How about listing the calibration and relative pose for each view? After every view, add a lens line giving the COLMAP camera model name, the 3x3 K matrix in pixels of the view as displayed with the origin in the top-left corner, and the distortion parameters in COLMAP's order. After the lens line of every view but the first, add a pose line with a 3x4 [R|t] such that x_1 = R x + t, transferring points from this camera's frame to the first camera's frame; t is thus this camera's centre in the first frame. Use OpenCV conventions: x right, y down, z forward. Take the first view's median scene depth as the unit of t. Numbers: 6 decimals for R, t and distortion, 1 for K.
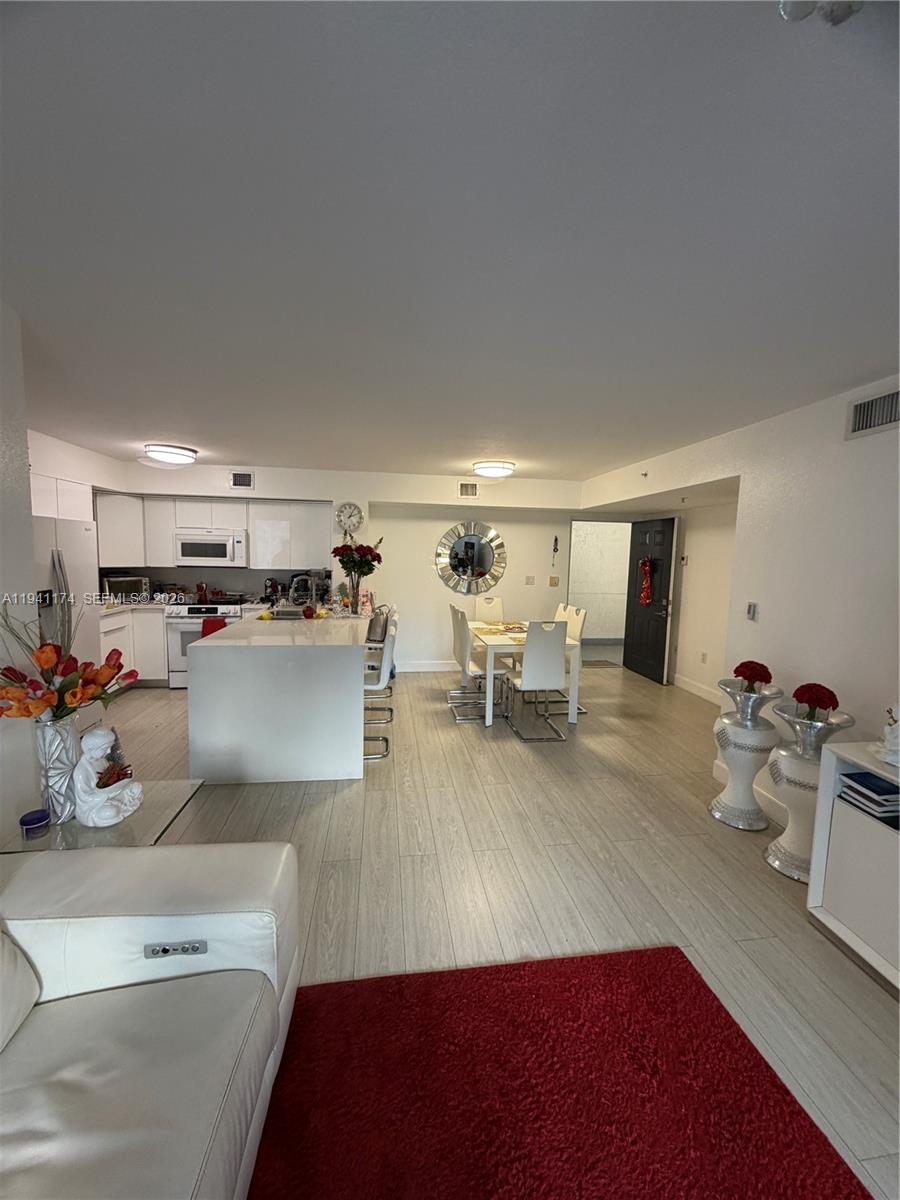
lens RADIAL K [[480.6, 0, 448.6], [0, 480.6, 593.6], [0, 0, 1]] dist [-0.001050, -0.000062]
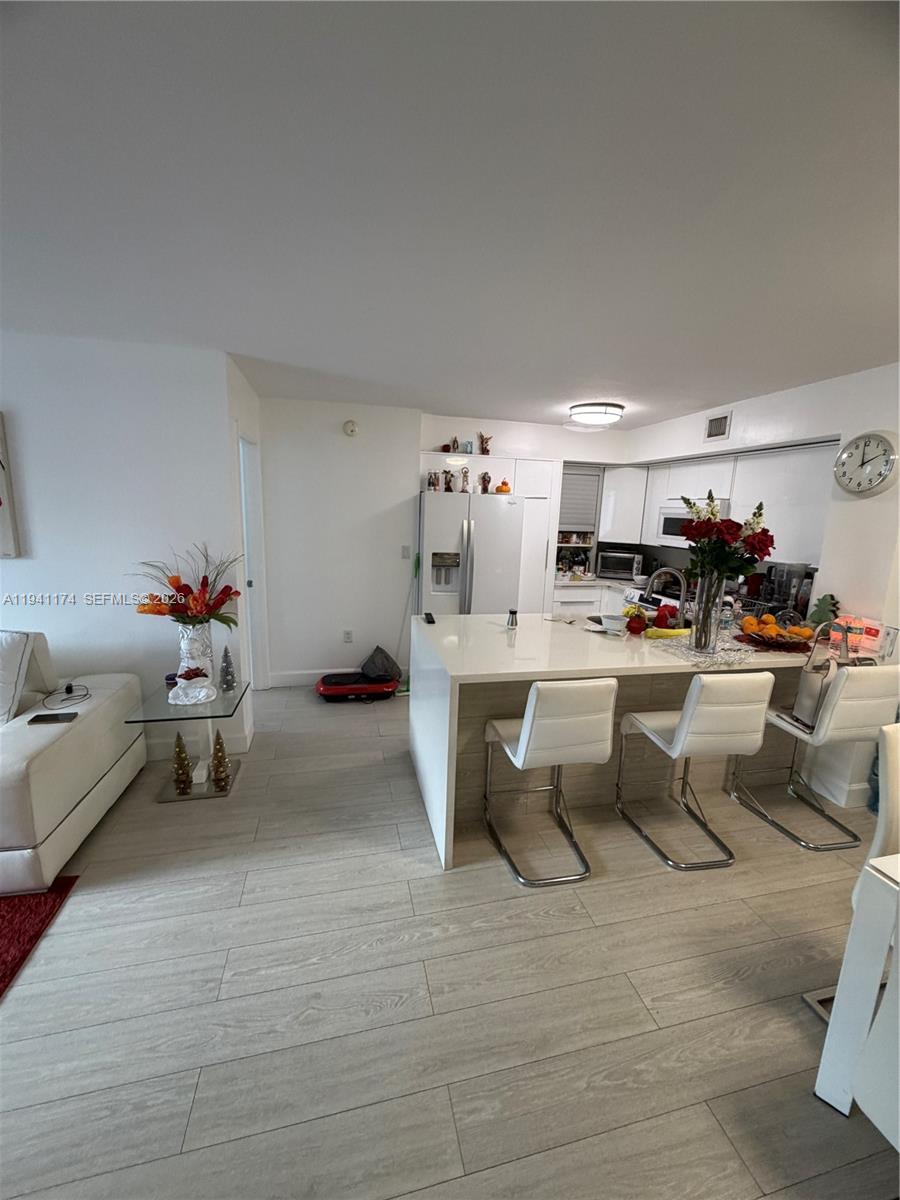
lens RADIAL K [[475.7, 0, 450.7], [0, 475.7, 596.7], [0, 0, 1]] dist [0.000866, 0.000030]
pose [[0.091550, 0.163028, -0.982365, 0.260058], [-0.120605, 0.981061, 0.151572, -0.053827], [0.988470, 0.104601, 0.109478, 0.577954]]
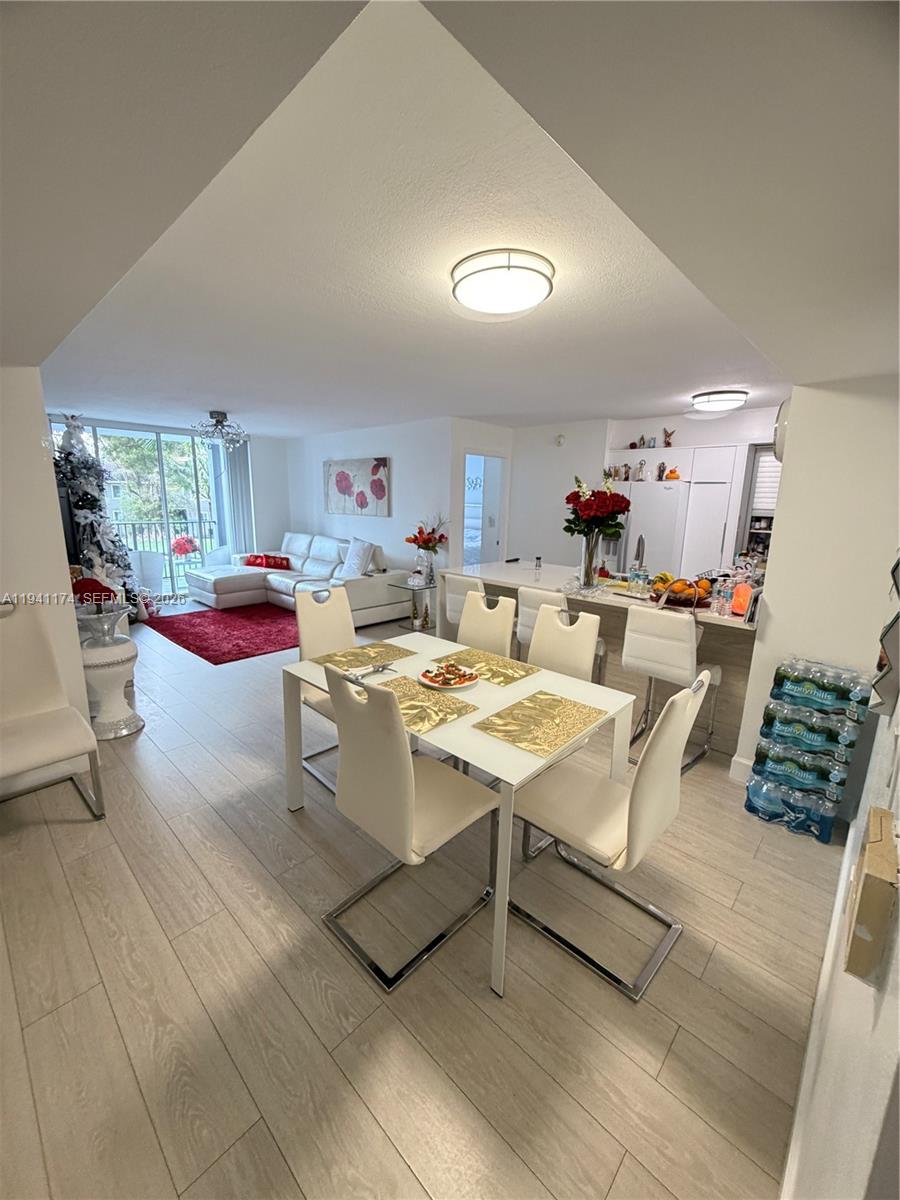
lens RADIAL K [[477.6, 0, 446.9], [0, 477.6, 597.3], [0, 0, 1]] dist [0.000102, -0.000018]
pose [[-0.781582, 0.094357, -0.616625, 0.381432], [-0.090227, 0.960999, 0.261418, -0.100639], [0.617242, 0.259956, -0.742587, 1.244162]]
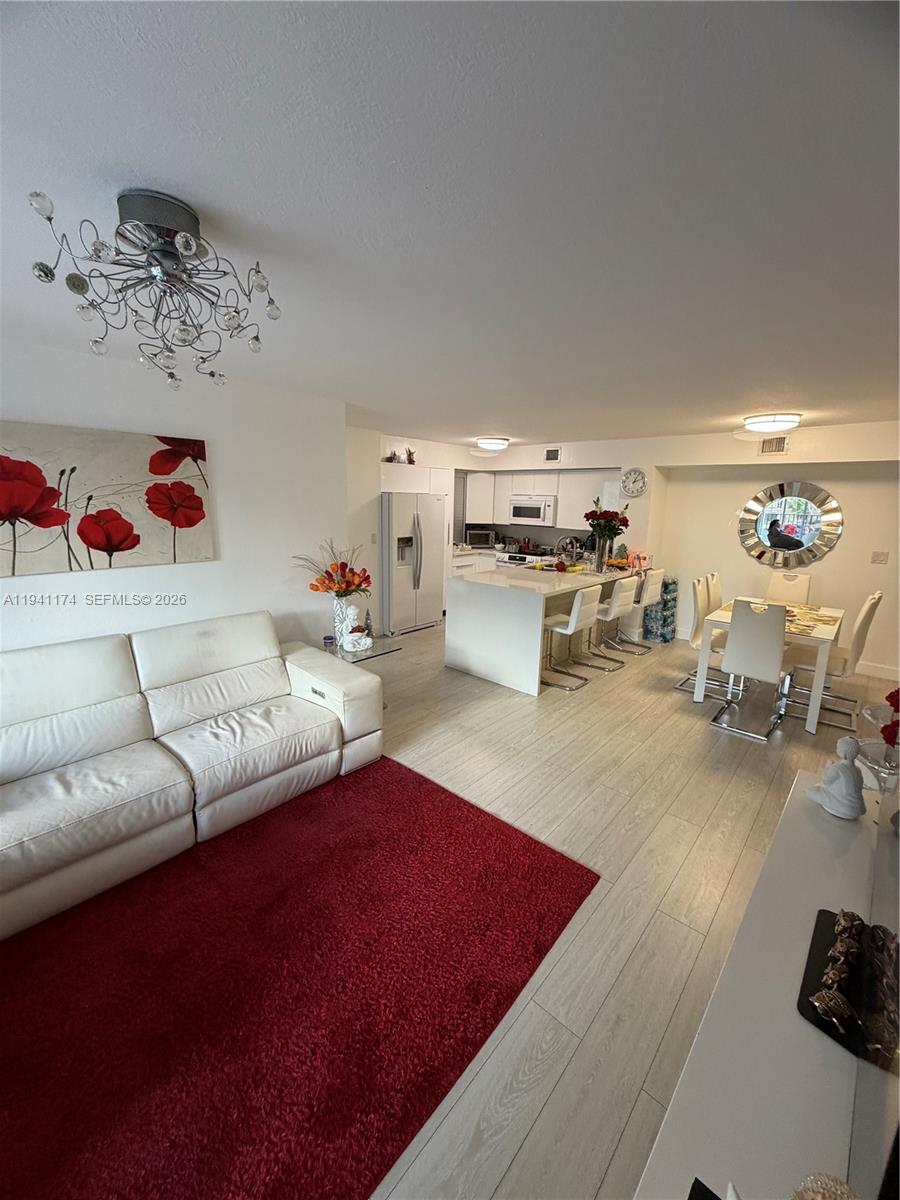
lens RADIAL K [[477.6, 0, 446.9], [0, 477.6, 597.3], [0, 0, 1]] dist [0.000102, -0.000018]
pose [[0.636204, 0.149295, -0.756938, 0.384455], [-0.073774, 0.988375, 0.132936, -0.019672], [0.767985, -0.028732, 0.639823, 0.001445]]
